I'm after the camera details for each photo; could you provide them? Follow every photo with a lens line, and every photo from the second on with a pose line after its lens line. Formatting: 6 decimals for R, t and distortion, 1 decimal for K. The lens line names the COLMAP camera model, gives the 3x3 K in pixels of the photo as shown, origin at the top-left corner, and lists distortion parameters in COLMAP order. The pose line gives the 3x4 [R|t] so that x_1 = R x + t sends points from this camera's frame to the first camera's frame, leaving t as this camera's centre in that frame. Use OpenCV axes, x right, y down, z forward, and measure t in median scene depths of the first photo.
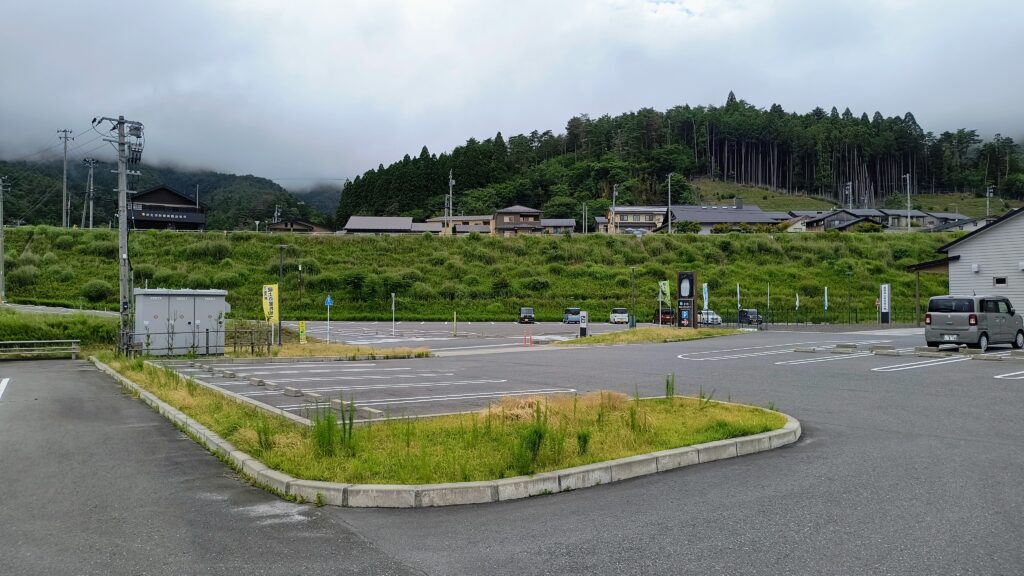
lens RADIAL K [[684.1, 0, 505.1], [0, 684.1, 287.7], [0, 0, 1]] dist [-0.007026, -0.010144]
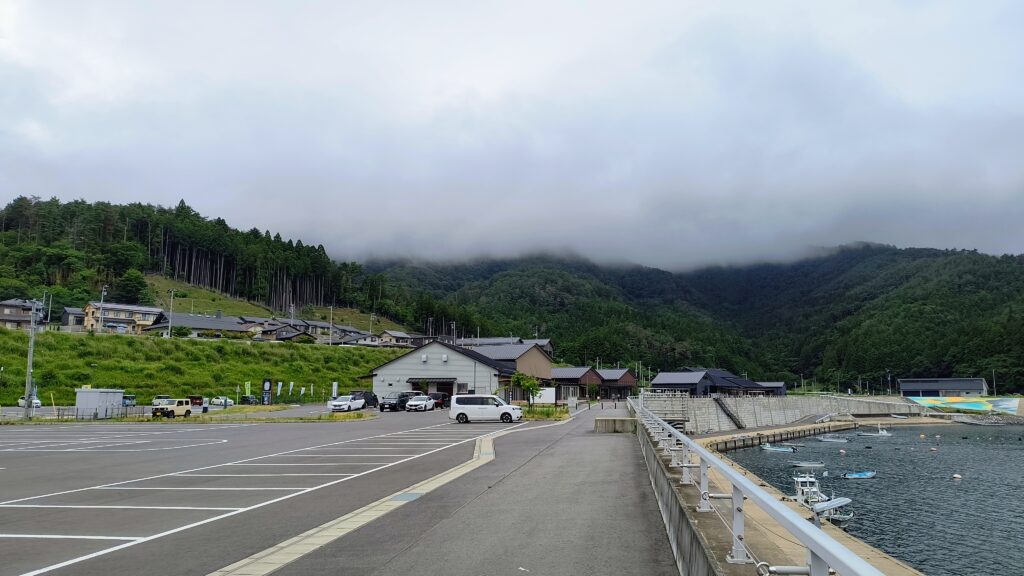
lens RADIAL K [[684.1, 0, 511.2], [0, 684.1, 285.5], [0, 0, 1]] dist [-0.007026, -0.010144]
pose [[0.667472, 0.111052, 0.736307, -0.207149], [-0.019026, 0.991037, -0.132224, -0.010794], [-0.744392, 0.074247, 0.663603, -0.246670]]
